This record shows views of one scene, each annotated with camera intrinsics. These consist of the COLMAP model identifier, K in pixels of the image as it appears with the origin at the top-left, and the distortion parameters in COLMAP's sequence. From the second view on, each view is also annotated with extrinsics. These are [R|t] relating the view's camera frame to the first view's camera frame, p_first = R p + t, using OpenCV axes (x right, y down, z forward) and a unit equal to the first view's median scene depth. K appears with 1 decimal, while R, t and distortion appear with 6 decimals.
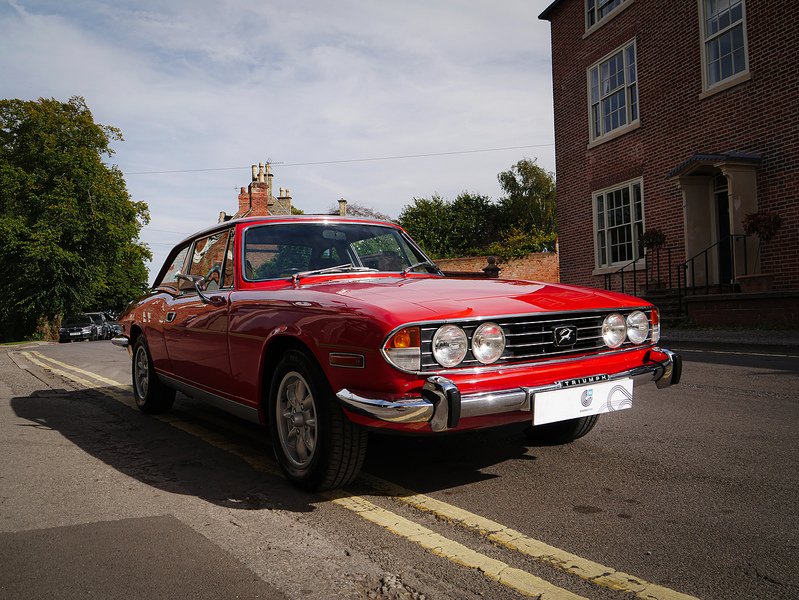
lens RADIAL K [[685.7, 0, 399.4], [0, 685.7, 301.6], [0, 0, 1]] dist [-0.004607, -0.020114]
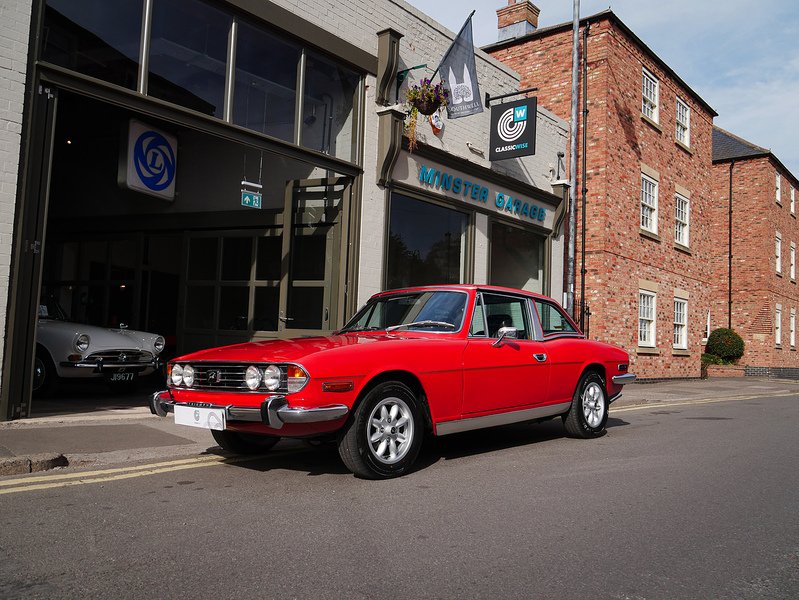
lens RADIAL K [[685.7, 0, 400.4], [0, 685.7, 294.4], [0, 0, 1]] dist [-0.004607, -0.020114]
pose [[0.189481, -0.029954, -0.981427, 1.795065], [0.010957, 0.999537, -0.028391, -0.086110], [0.981823, -0.005374, 0.189722, 1.065604]]
